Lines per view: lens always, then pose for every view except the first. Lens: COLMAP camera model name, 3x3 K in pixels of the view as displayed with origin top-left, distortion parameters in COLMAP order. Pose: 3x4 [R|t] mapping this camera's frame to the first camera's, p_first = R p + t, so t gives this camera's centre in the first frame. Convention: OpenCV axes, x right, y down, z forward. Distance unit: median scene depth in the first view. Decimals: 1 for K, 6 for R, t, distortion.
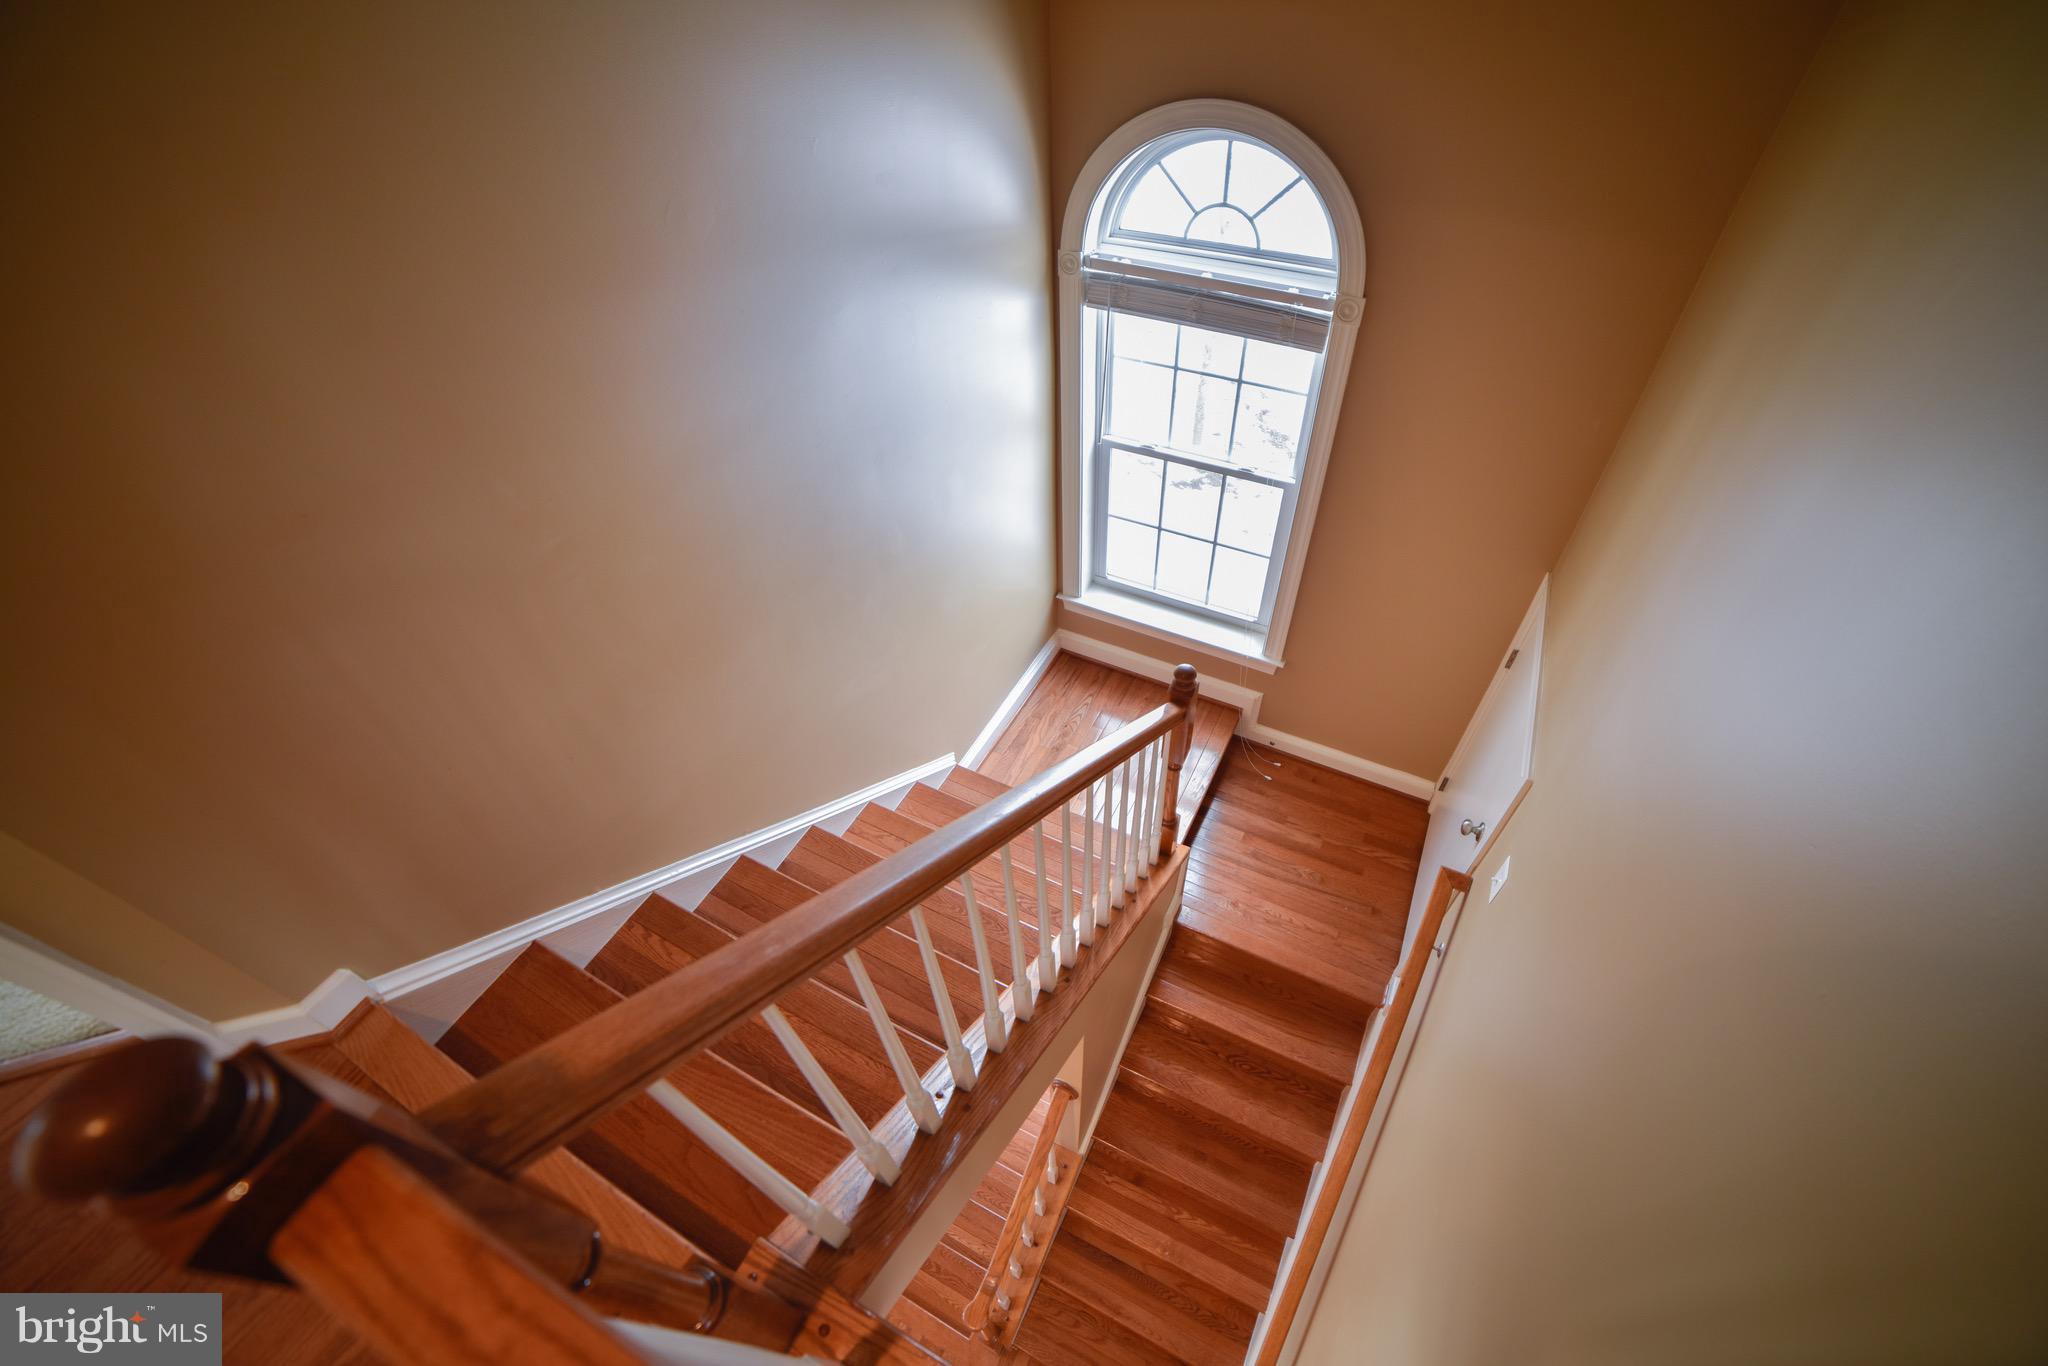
lens RADIAL K [[840.8, 0, 1038.1], [0, 840.8, 679.2], [0, 0, 1]] dist [-0.108498, 0.035996]
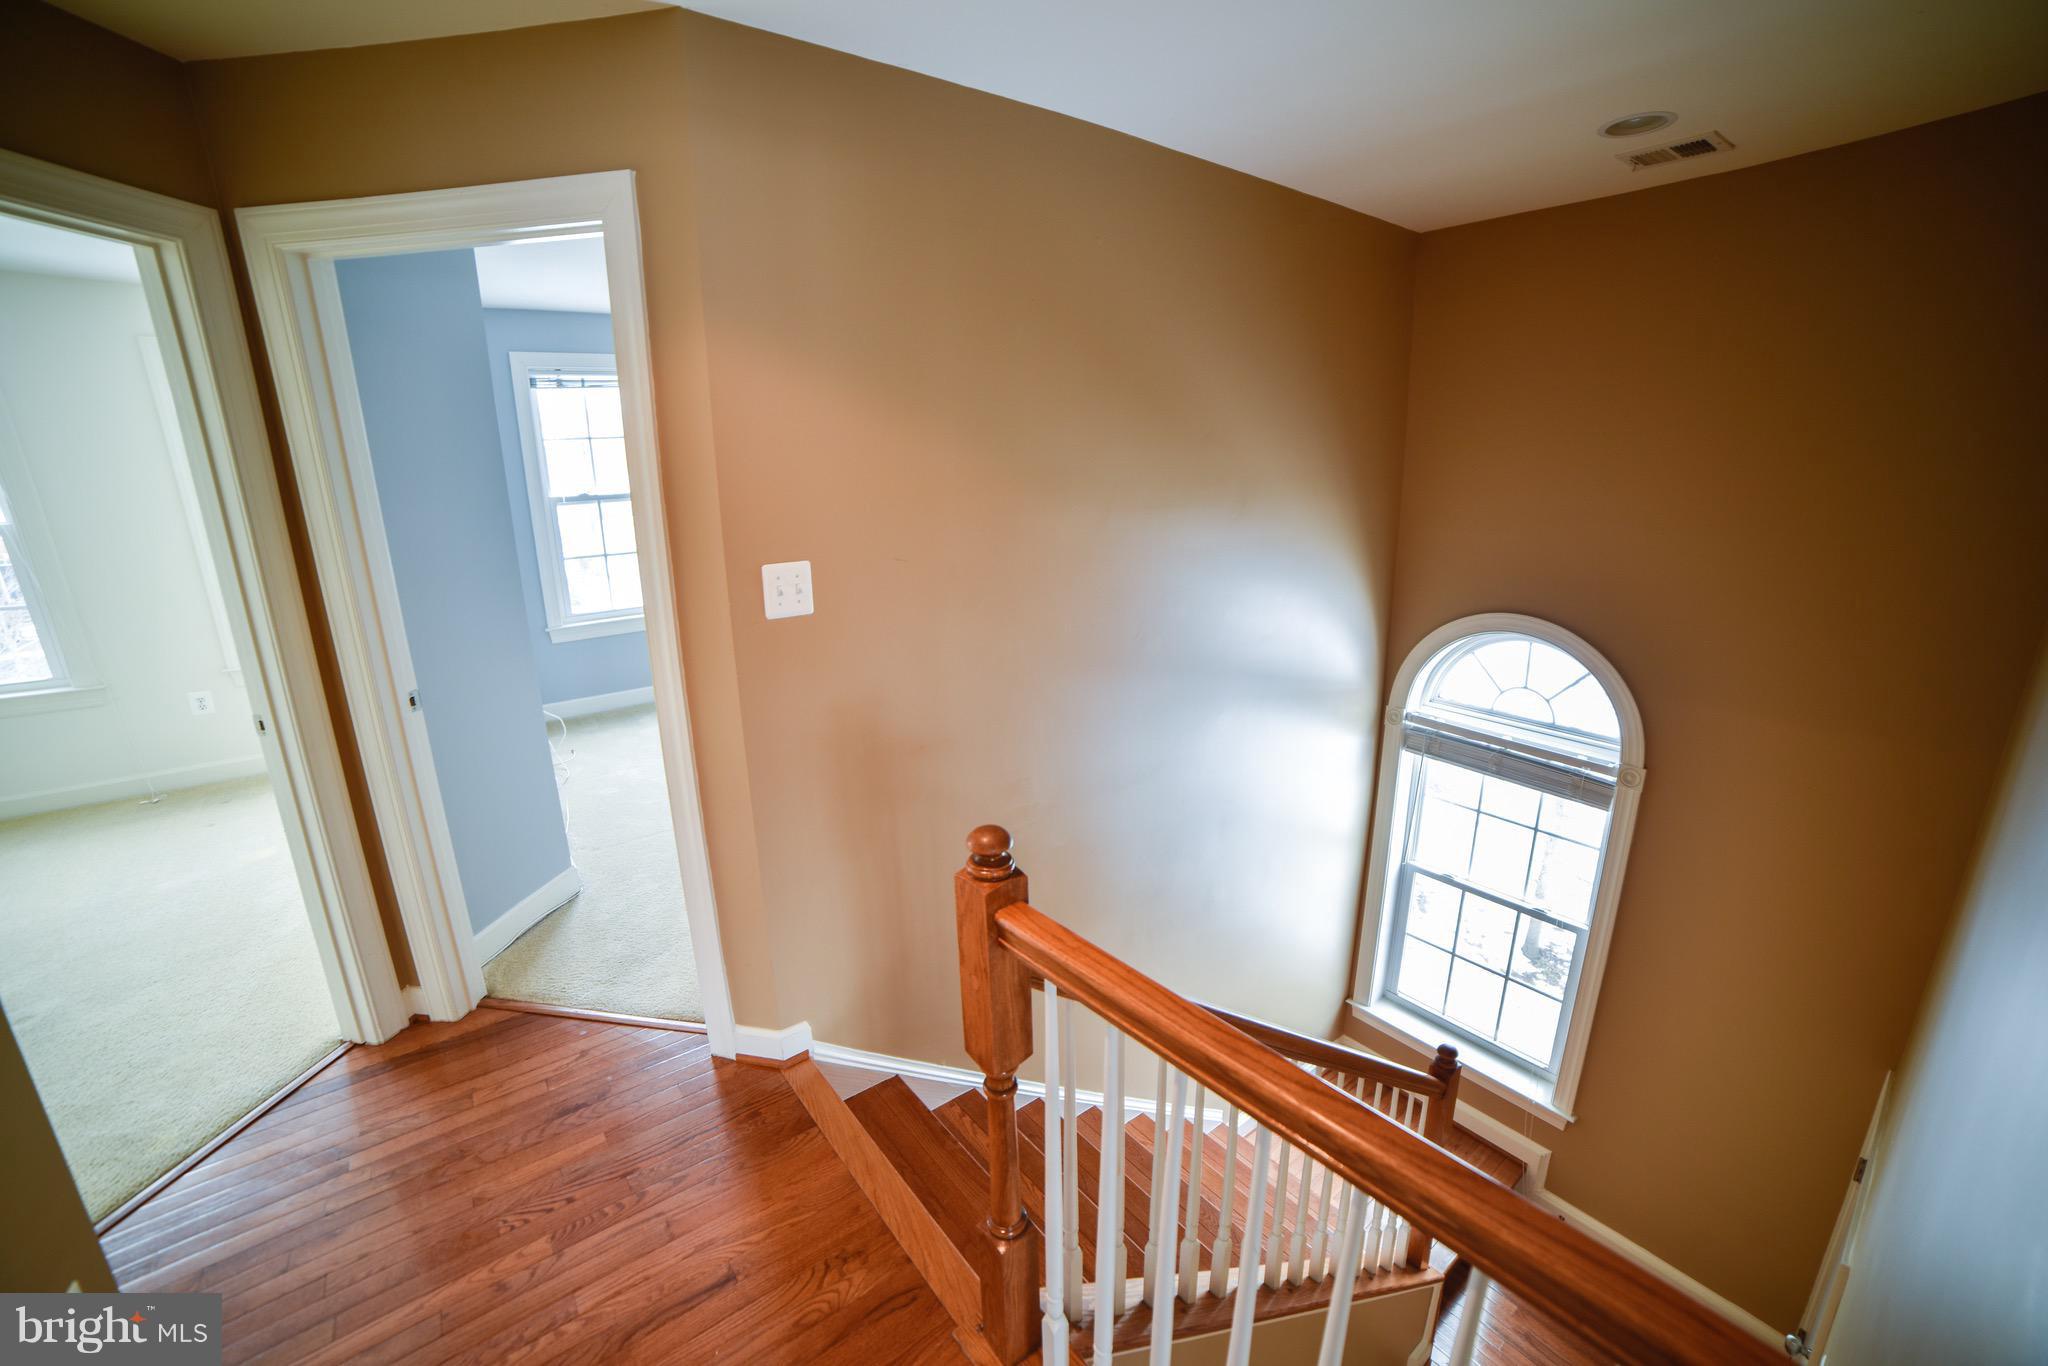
lens RADIAL K [[863.6, 0, 1033.5], [0, 863.6, 672.0], [0, 0, 1]] dist [-0.116487, 0.044844]
pose [[0.912467, 0.121587, -0.390667, 0.031185], [-0.299236, 0.849496, -0.434527, 0.165396], [0.279038, 0.513393, 0.811520, -0.247456]]
